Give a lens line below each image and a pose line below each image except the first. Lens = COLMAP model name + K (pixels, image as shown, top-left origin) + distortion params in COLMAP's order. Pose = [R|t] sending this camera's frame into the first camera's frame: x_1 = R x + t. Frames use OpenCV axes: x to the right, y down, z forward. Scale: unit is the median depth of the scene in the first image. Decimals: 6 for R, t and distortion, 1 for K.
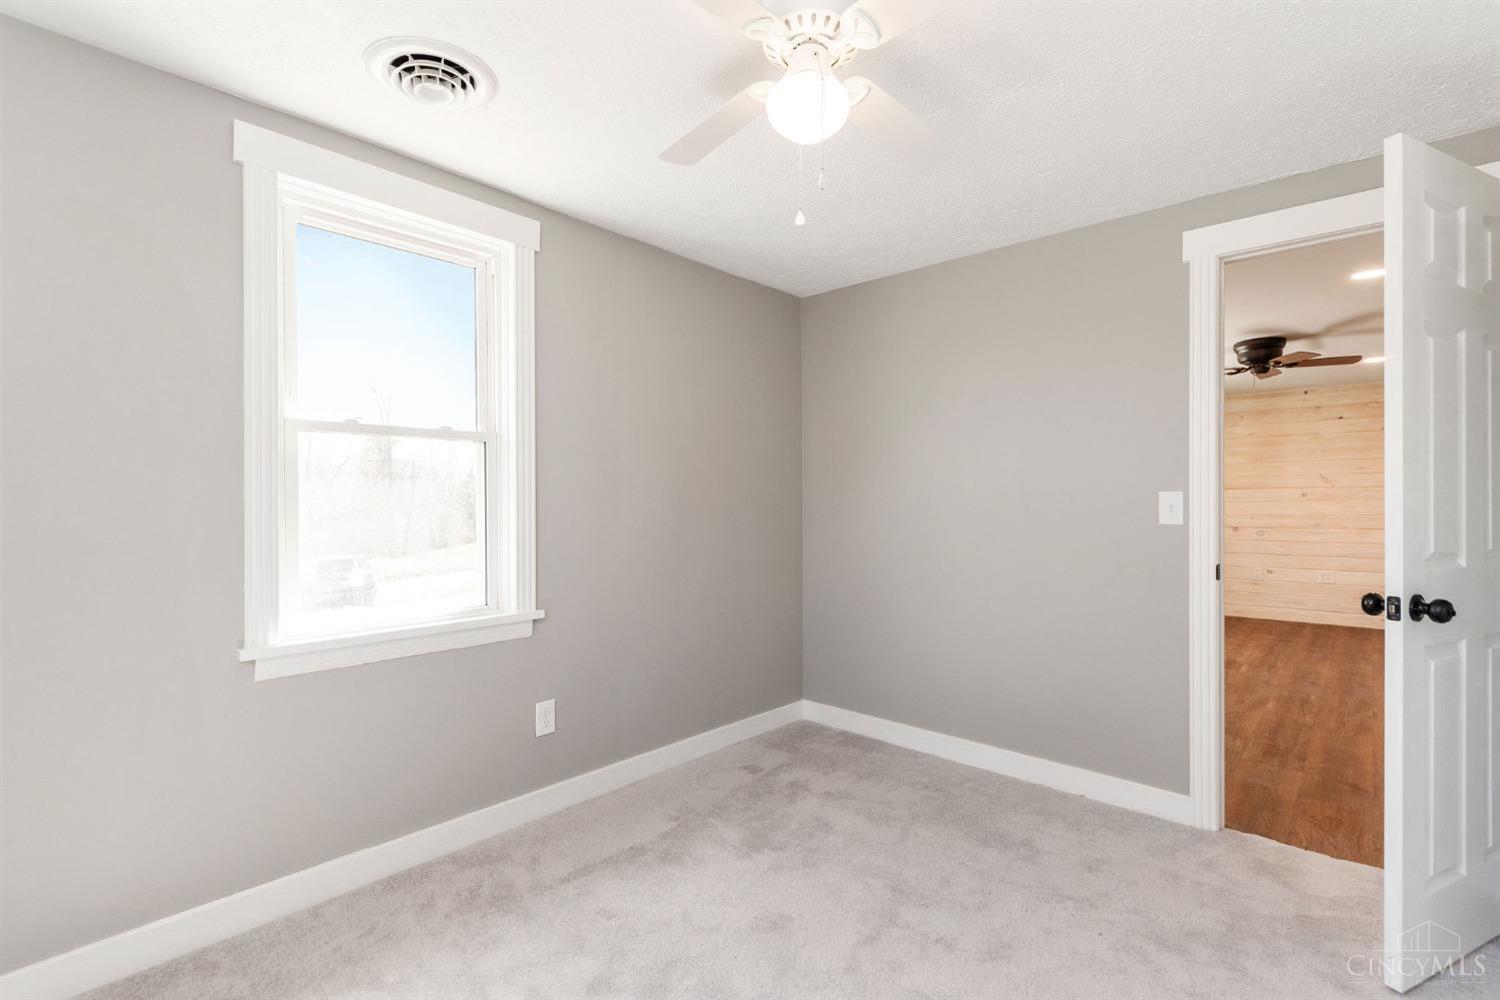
lens RADIAL K [[693.7, 0, 750.0], [0, 693.7, 500.0], [0, 0, 1]] dist [-0.000590, -0.000563]
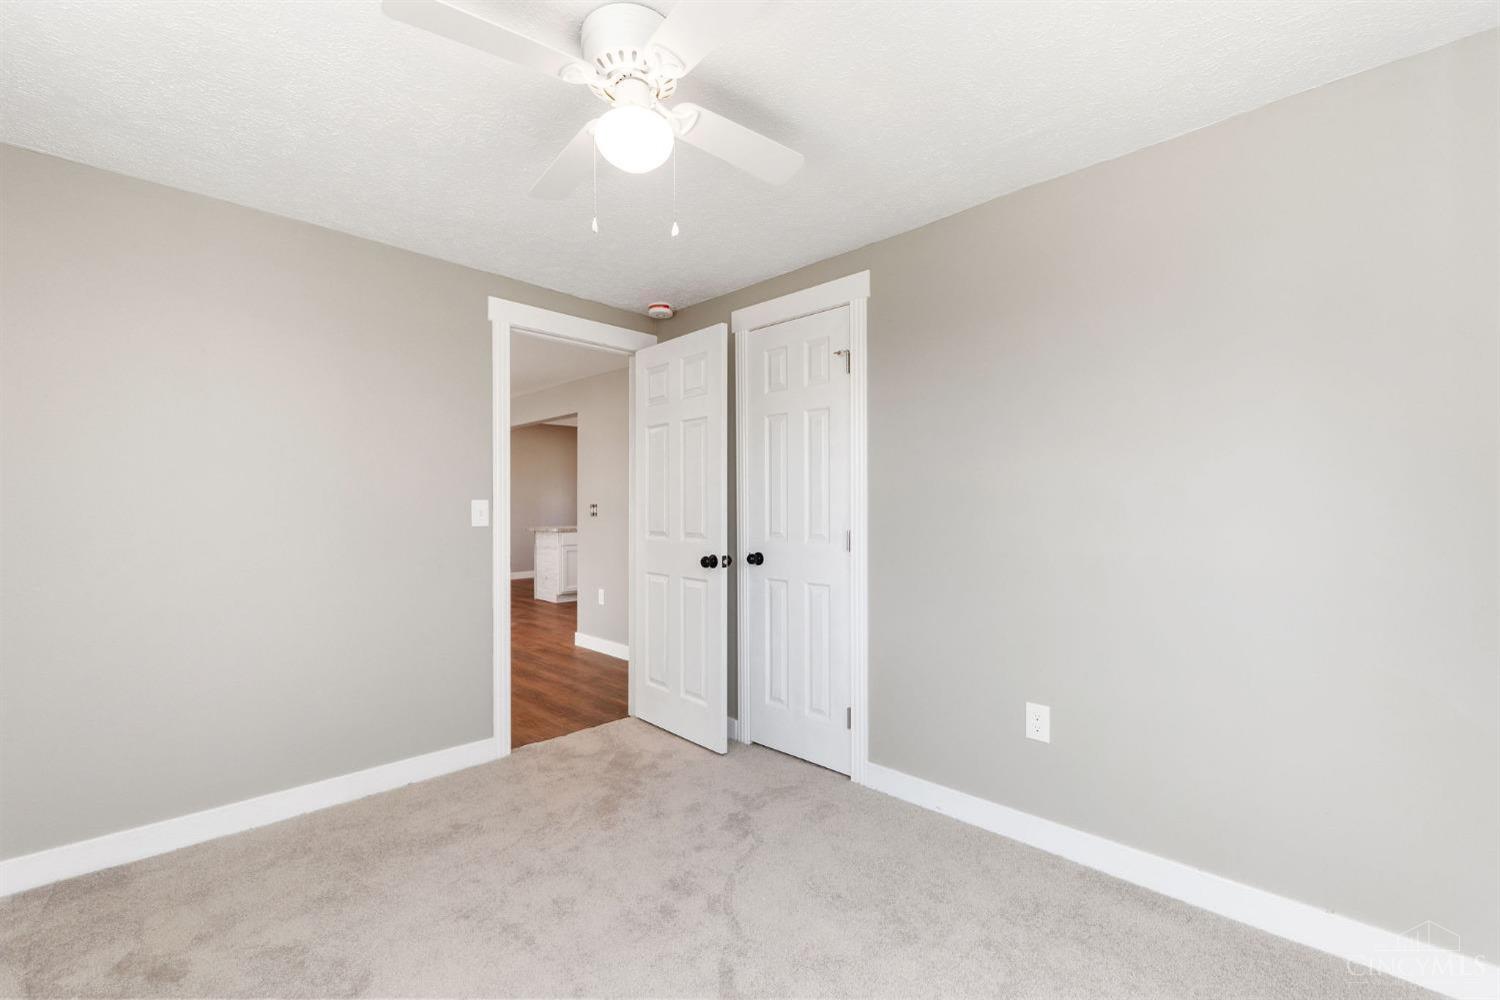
lens RADIAL K [[693.7, 0, 750.0], [0, 693.7, 500.0], [0, 0, 1]] dist [-0.000590, -0.000563]
pose [[-0.006749, 0.008960, 0.999937, -0.649958], [-0.005092, 0.999947, -0.008994, -0.003369], [-0.999964, -0.005152, -0.006703, 0.530210]]
